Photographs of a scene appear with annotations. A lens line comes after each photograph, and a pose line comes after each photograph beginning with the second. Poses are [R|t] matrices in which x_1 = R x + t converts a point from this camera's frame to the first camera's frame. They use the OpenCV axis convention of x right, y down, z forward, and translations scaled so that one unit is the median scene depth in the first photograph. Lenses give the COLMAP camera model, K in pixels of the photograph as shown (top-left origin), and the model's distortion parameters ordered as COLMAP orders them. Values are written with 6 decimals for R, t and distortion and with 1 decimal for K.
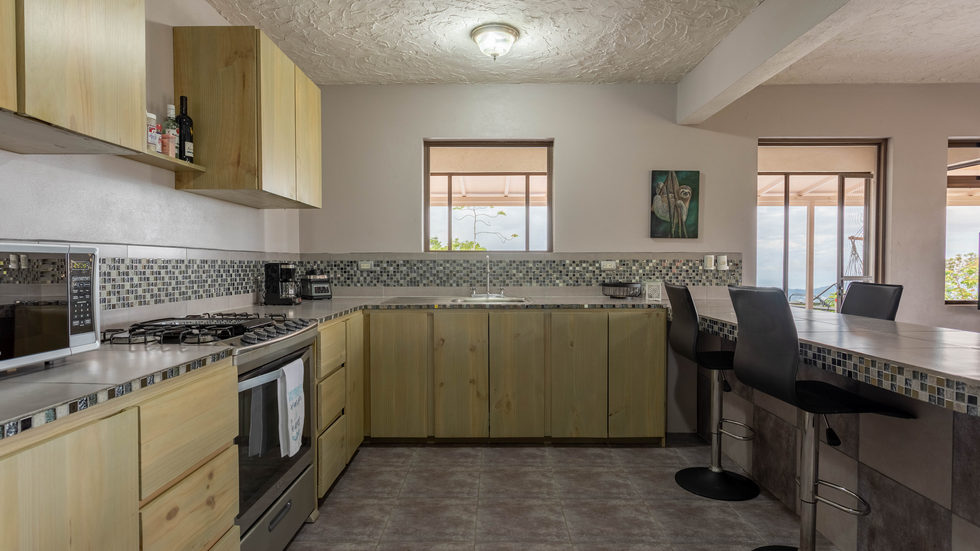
lens RADIAL K [[520.4, 0, 491.0], [0, 520.4, 273.4], [0, 0, 1]] dist [0.010359, -0.000280]
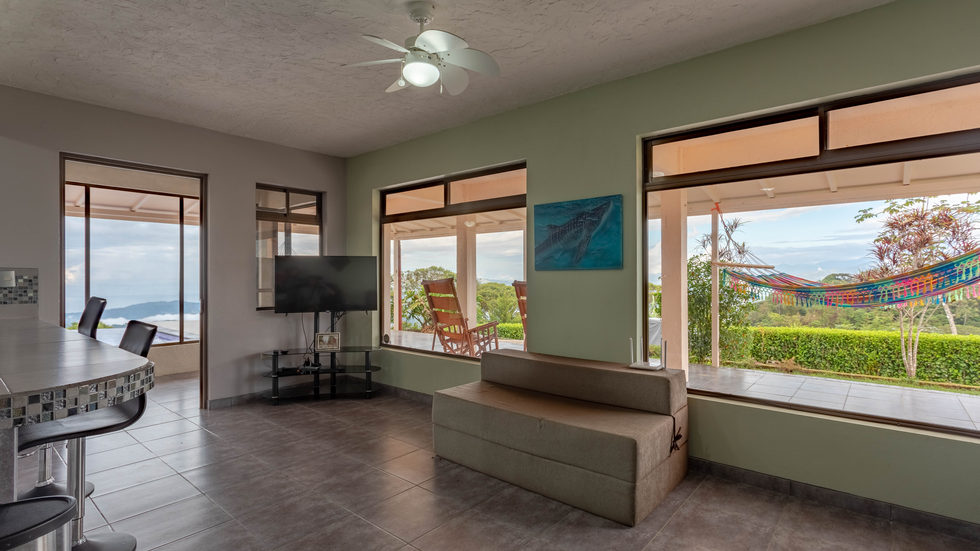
lens RADIAL K [[470.1, 0, 479.9], [0, 470.1, 275.3], [0, 0, 1]] dist [-0.000628, 0.002923]
pose [[0.647759, 0.001236, 0.761845, 0.414960], [0.018925, 0.999664, -0.017713, 0.004241], [-0.761611, 0.025892, 0.647518, -0.195403]]
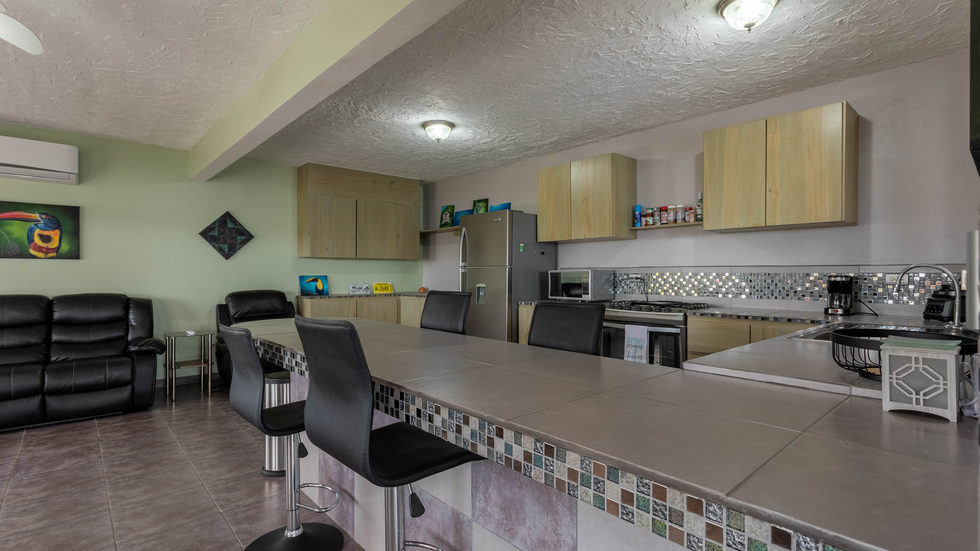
lens RADIAL K [[470.1, 0, 482.9], [0, 470.1, 277.7], [0, 0, 1]] dist [-0.000628, 0.002923]
pose [[-0.747845, -0.000917, -0.663873, 0.760001], [-0.018624, 0.999634, 0.019599, -0.020706], [0.663612, 0.027021, -0.747588, 1.191566]]
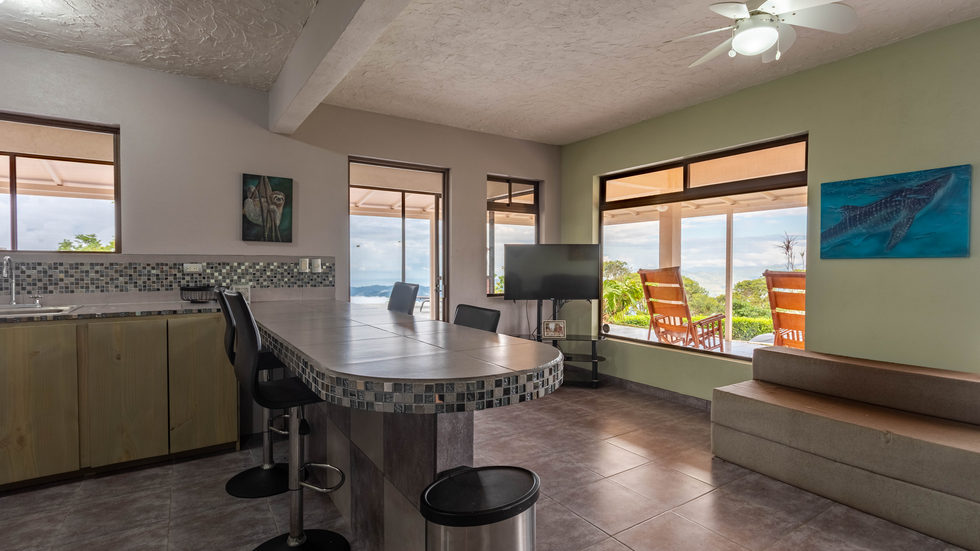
lens RADIAL K [[470.1, 0, 481.7], [0, 470.1, 275.0], [0, 0, 1]] dist [-0.000628, 0.002923]
pose [[0.836395, -0.009200, 0.548050, 0.231073], [0.009970, 0.999949, 0.001572, 0.000989], [-0.548036, 0.004149, 0.836444, -0.006043]]
